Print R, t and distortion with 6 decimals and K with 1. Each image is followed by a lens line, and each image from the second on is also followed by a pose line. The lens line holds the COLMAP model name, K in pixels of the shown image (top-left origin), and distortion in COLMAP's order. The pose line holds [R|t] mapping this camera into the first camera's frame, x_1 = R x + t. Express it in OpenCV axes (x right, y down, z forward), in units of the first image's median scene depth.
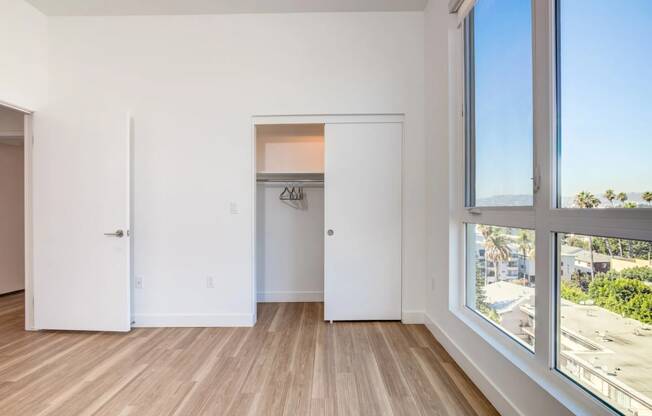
lens RADIAL K [[294.7, 0, 320.6], [0, 294.7, 210.0], [0, 0, 1]] dist [-0.009463, -0.000421]
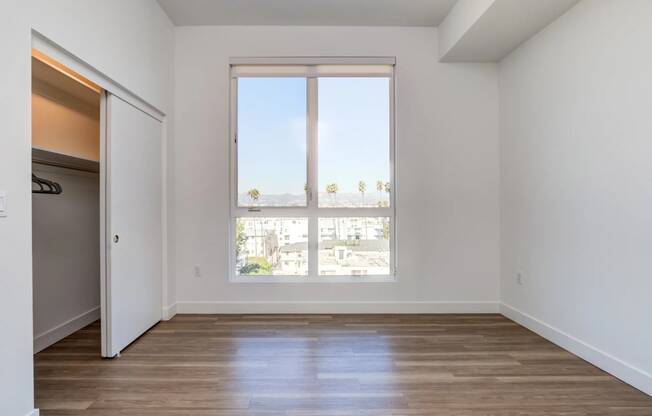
lens RADIAL K [[294.7, 0, 320.6], [0, 294.7, 210.0], [0, 0, 1]] dist [-0.009463, -0.000421]
pose [[-0.041172, -0.008012, 0.999120, -0.964008], [0.001103, 0.999967, 0.008065, -0.003074], [-0.999151, 0.001435, -0.041162, 0.654360]]
